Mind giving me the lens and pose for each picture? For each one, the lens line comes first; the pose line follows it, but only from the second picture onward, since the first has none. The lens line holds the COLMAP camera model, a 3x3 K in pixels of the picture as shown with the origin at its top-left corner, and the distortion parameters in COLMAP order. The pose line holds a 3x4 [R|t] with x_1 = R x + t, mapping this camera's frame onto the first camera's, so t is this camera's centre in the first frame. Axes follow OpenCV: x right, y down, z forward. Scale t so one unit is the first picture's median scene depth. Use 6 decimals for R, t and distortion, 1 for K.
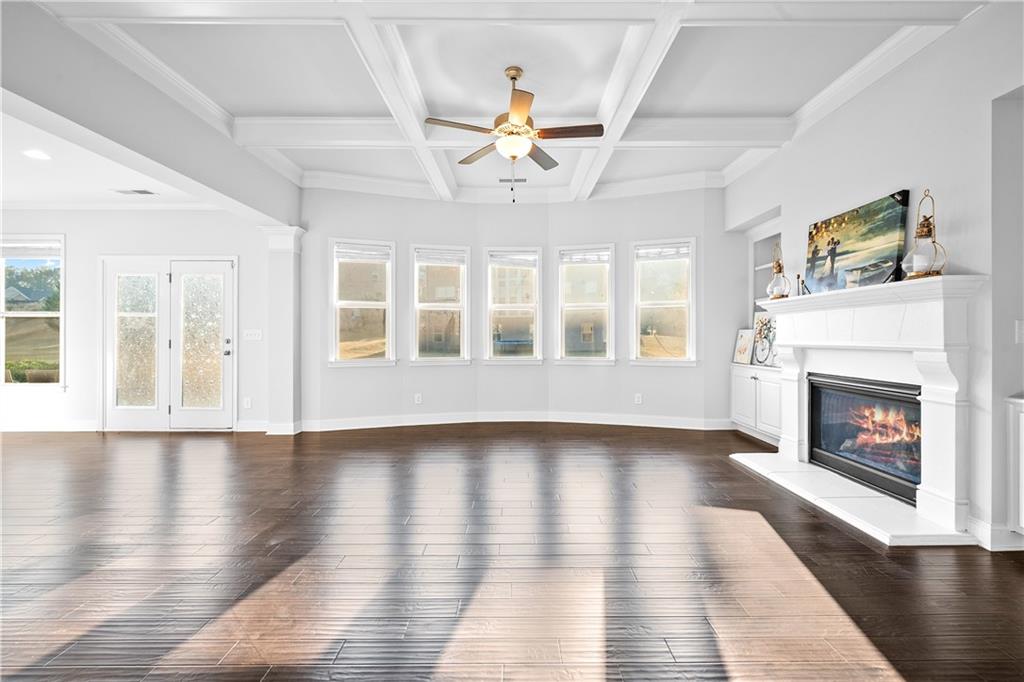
lens RADIAL K [[443.6, 0, 513.2], [0, 443.6, 337.8], [0, 0, 1]] dist [-0.000598, 0.000275]
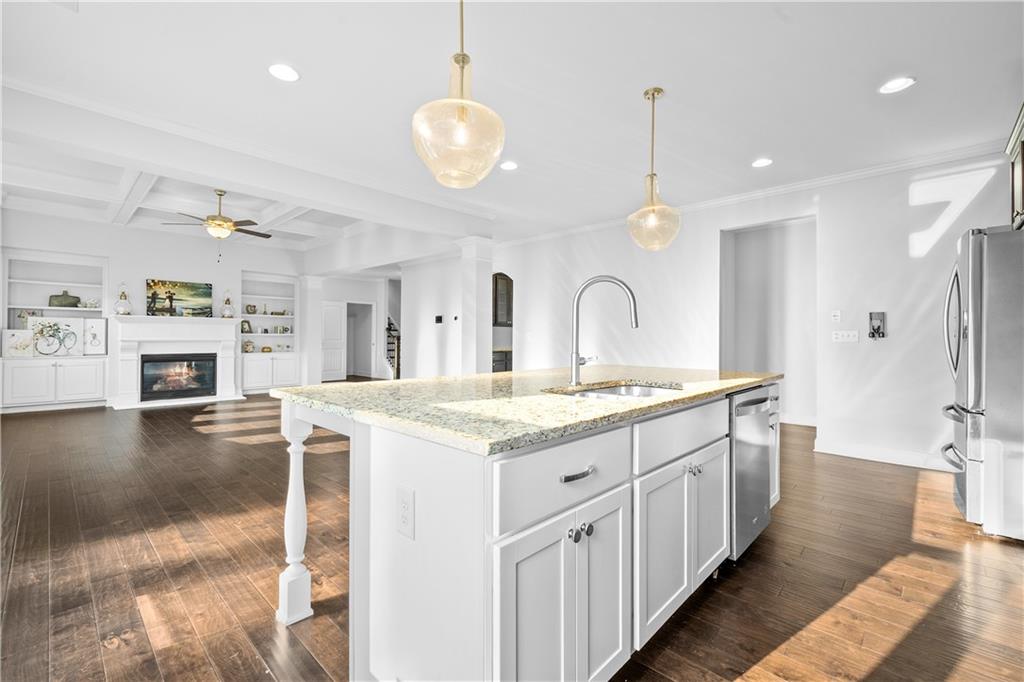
lens RADIAL K [[437.3, 0, 515.3], [0, 437.3, 340.7], [0, 0, 1]] dist [-0.002633, -0.000054]
pose [[-0.726788, -0.009139, 0.686801, -1.910506], [-0.004314, 0.999952, 0.008741, -0.005753], [-0.686848, 0.003390, -0.726793, 1.329487]]
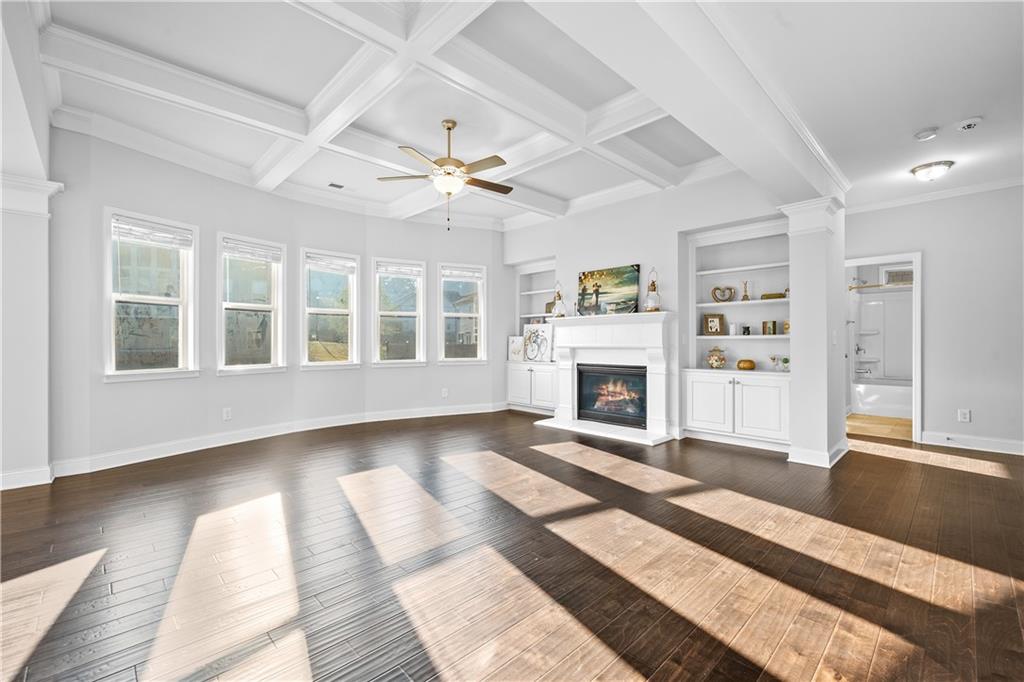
lens RADIAL K [[437.3, 0, 515.3], [0, 437.3, 340.7], [0, 0, 1]] dist [-0.002633, -0.000054]
pose [[0.720670, 0.003271, 0.693270, -0.631449], [0.002063, 0.999974, -0.006862, 0.006059], [-0.693275, 0.006376, 0.720645, 0.010216]]
